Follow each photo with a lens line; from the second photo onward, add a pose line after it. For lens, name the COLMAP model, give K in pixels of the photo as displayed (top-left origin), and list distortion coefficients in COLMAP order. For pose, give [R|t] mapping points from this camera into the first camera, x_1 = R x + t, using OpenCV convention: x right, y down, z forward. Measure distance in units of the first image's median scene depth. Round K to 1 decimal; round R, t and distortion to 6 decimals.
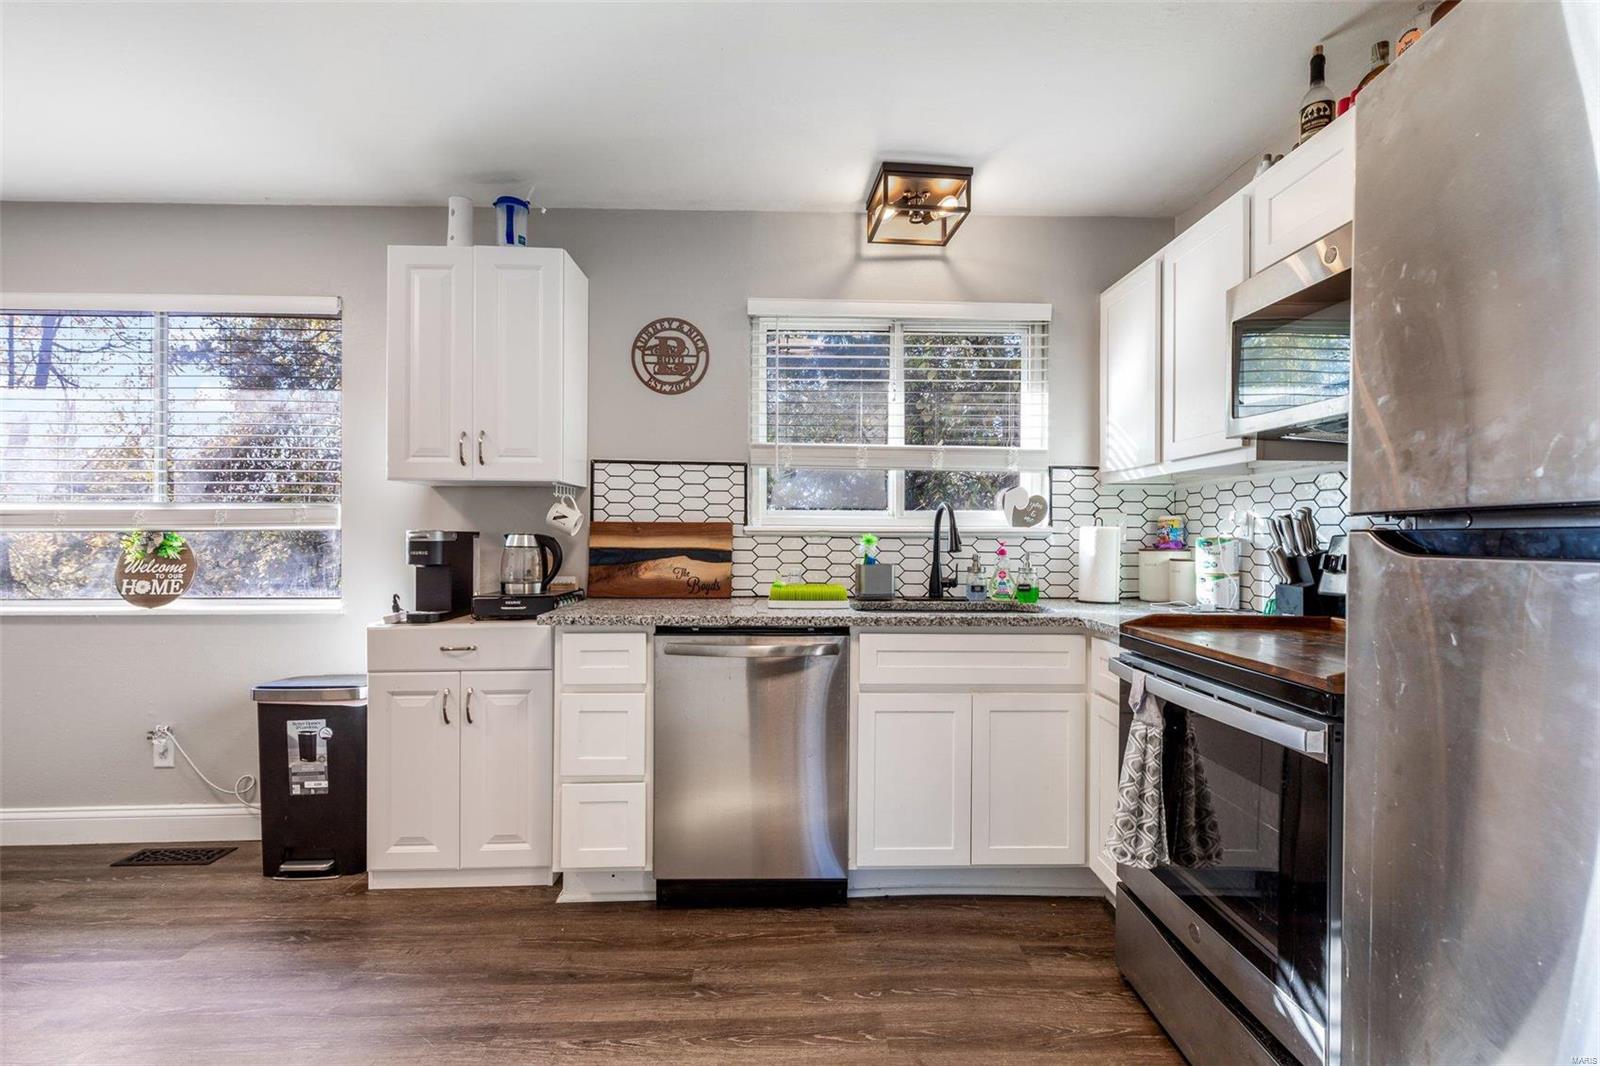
lens RADIAL K [[729.4, 0, 800.6], [0, 729.4, 533.0], [0, 0, 1]] dist [0.009707, 0.000395]
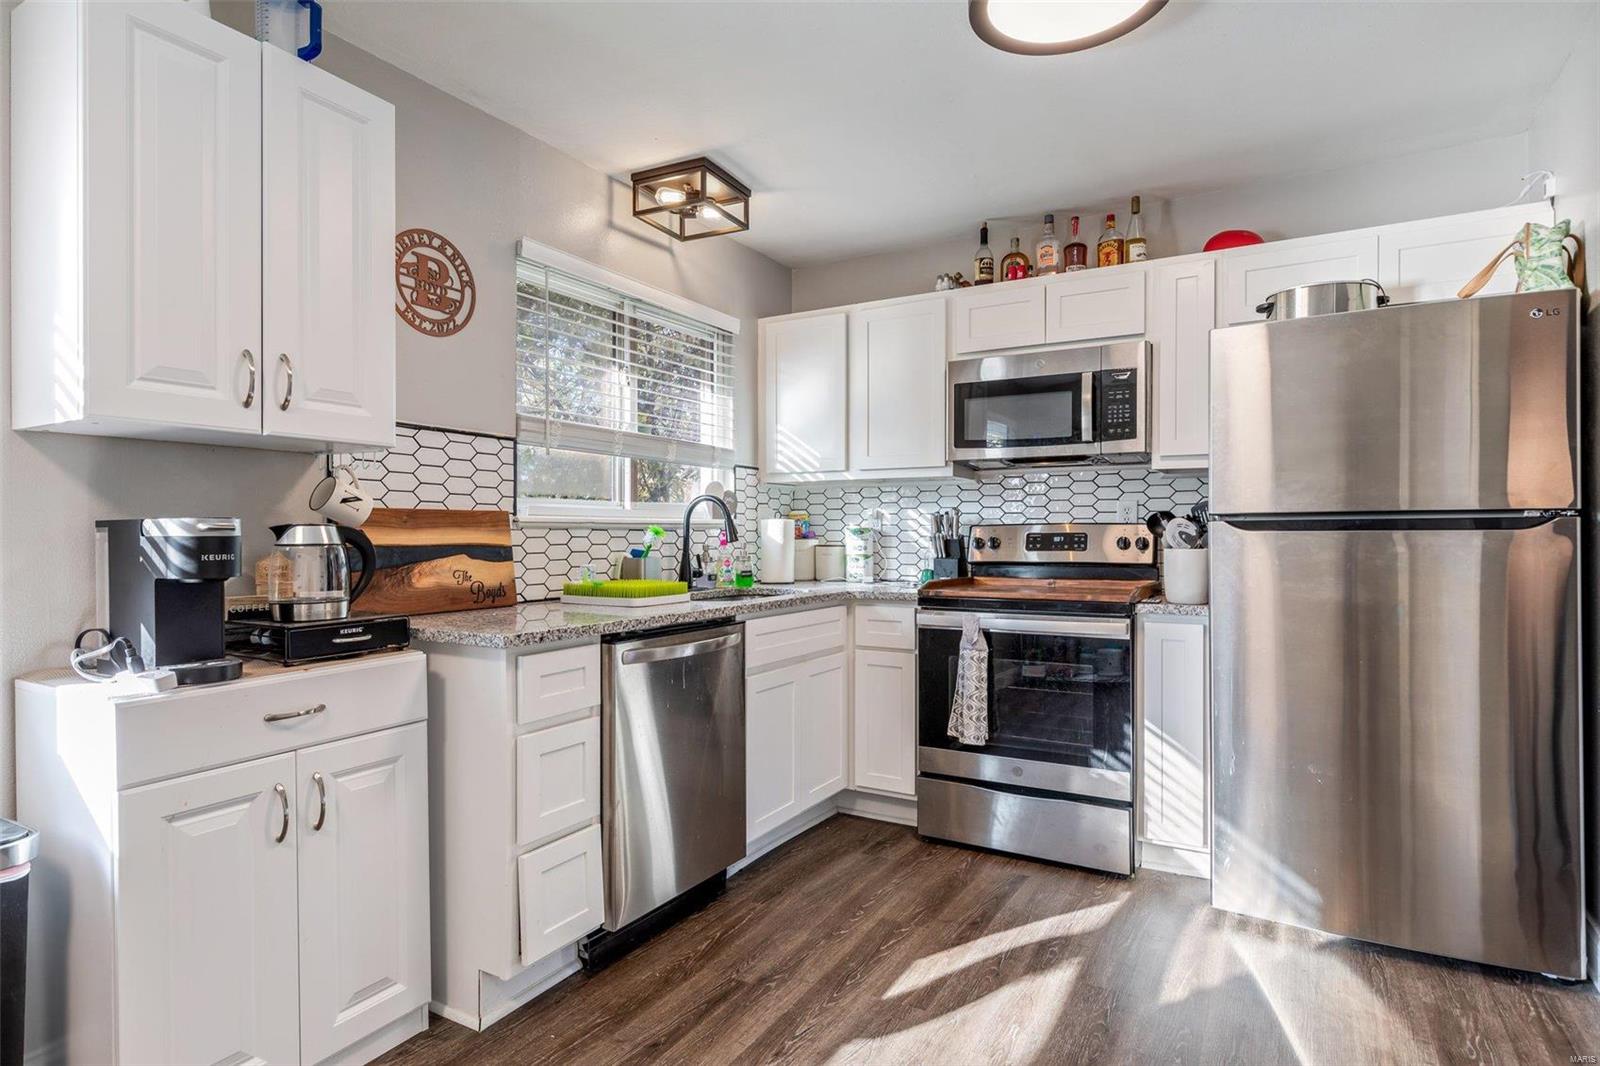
lens RADIAL K [[871.1, 0, 798.0], [0, 871.1, 533.4], [0, 0, 1]] dist [0.000147, -0.001349]
pose [[0.519861, -0.007664, 0.854216, -0.769560], [0.002902, 0.999970, 0.007205, 0.004204], [-0.854246, -0.001267, 0.519868, 0.238874]]
